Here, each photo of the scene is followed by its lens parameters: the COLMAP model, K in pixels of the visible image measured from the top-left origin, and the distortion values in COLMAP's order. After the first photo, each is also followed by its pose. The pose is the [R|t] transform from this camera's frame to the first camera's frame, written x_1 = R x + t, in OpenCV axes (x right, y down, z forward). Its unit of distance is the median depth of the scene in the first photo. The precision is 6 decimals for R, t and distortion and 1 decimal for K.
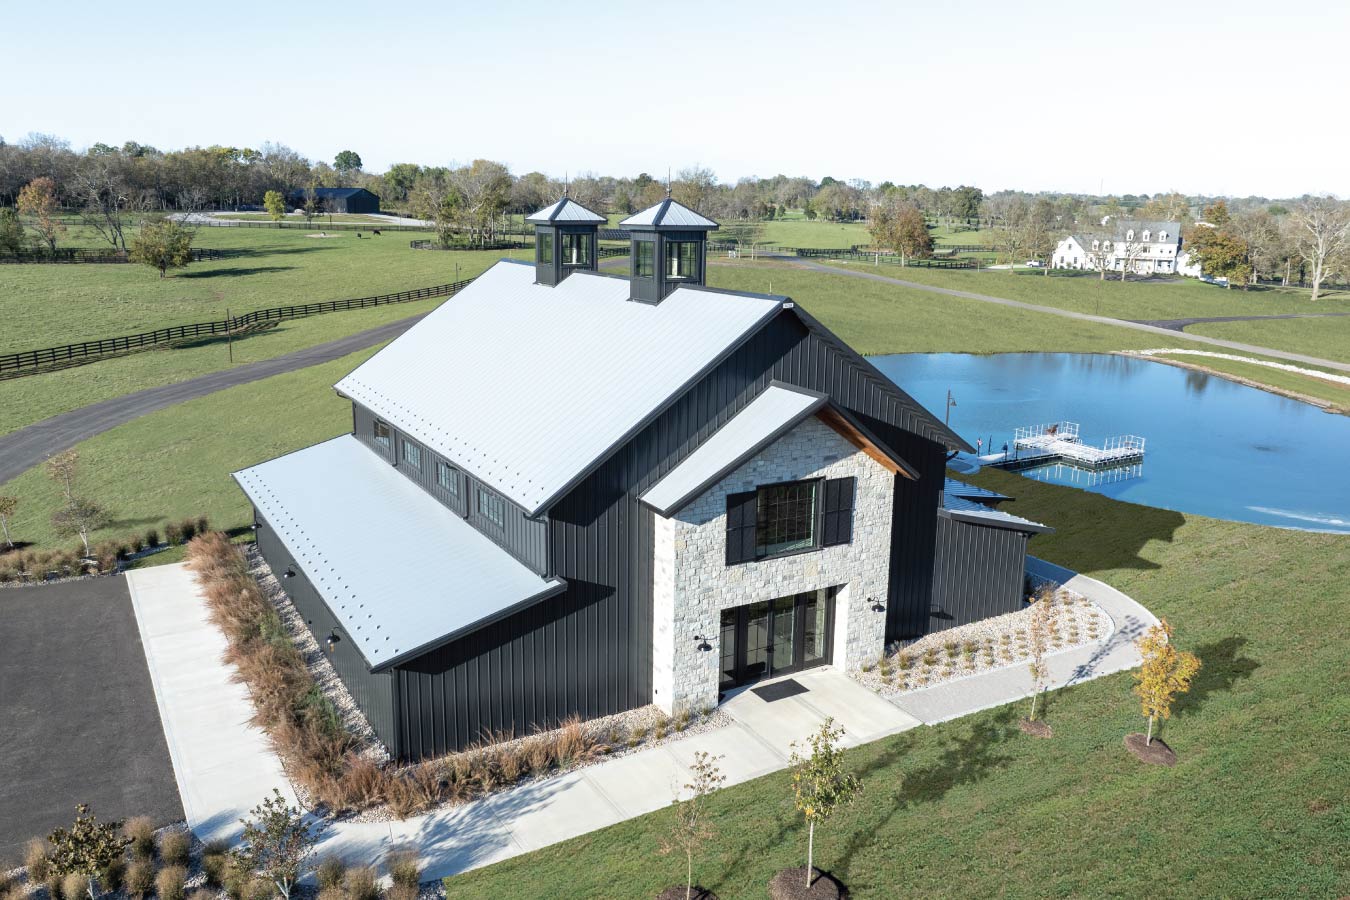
lens RADIAL K [[1049.4, 0, 705.8], [0, 1049.4, 448.0], [0, 0, 1]] dist [-0.024212, -0.007897]
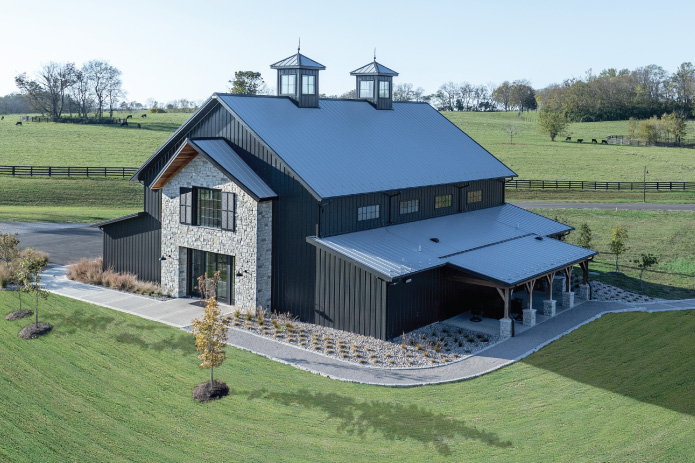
lens RADIAL K [[789.6, 0, 364.2], [0, 789.6, 166.1], [0, 0, 1]] dist [-0.001049, 0.000681]
pose [[0.356218, 0.044663, -0.933335, 1.485499], [-0.227008, 0.973068, -0.040076, -0.013779], [0.906408, 0.226150, 0.356764, 0.718334]]
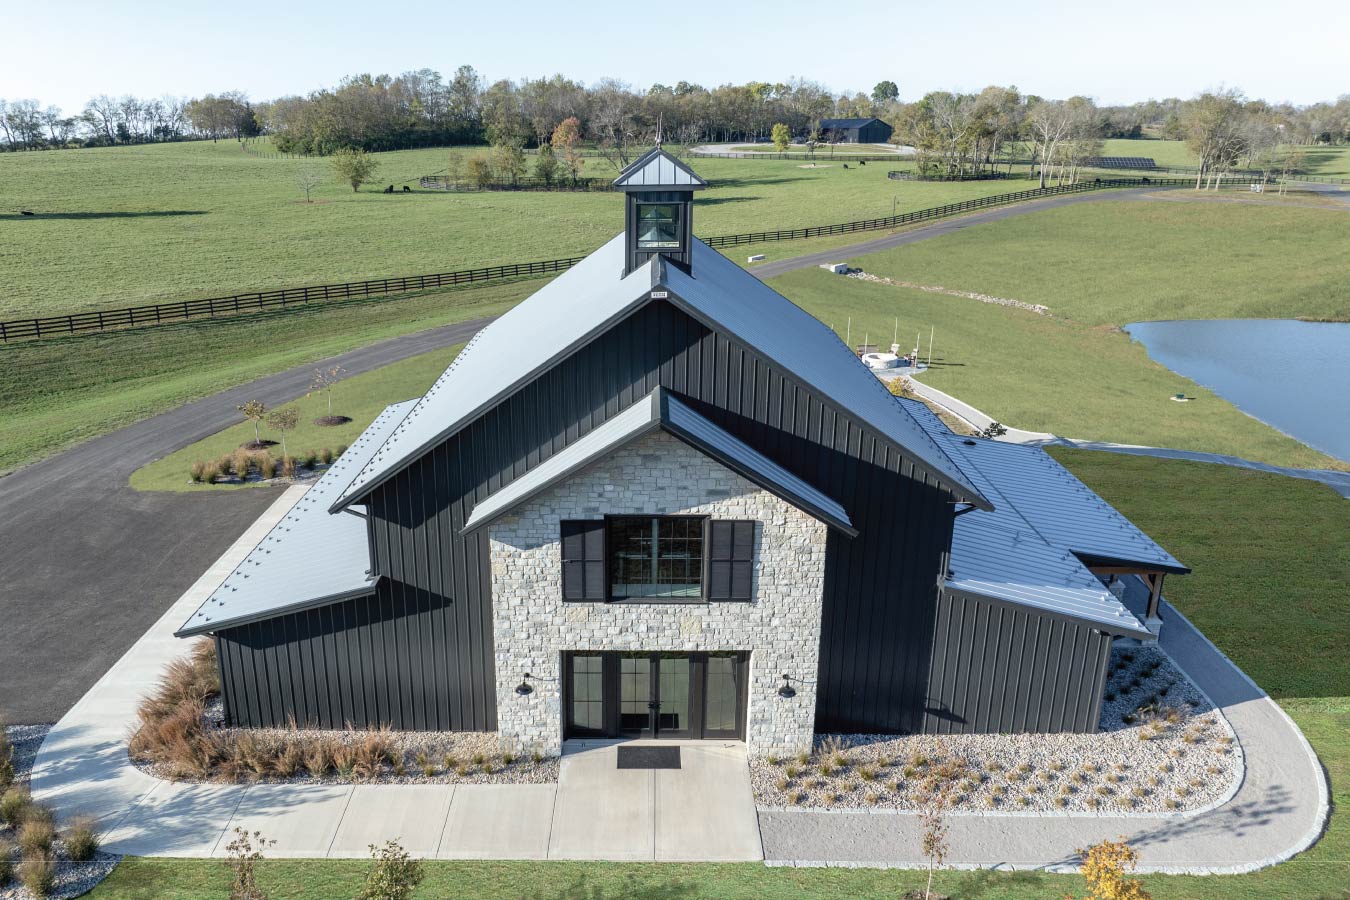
lens RADIAL K [[1009.9, 0, 586.0], [0, 1009.9, 448.6], [0, 0, 1]] dist [-0.035035, -0.001046]
pose [[0.840618, 0.136896, -0.524043, 0.421284], [-0.097242, 0.989956, 0.102621, -0.089619], [0.532828, -0.035306, 0.845487, 0.313553]]
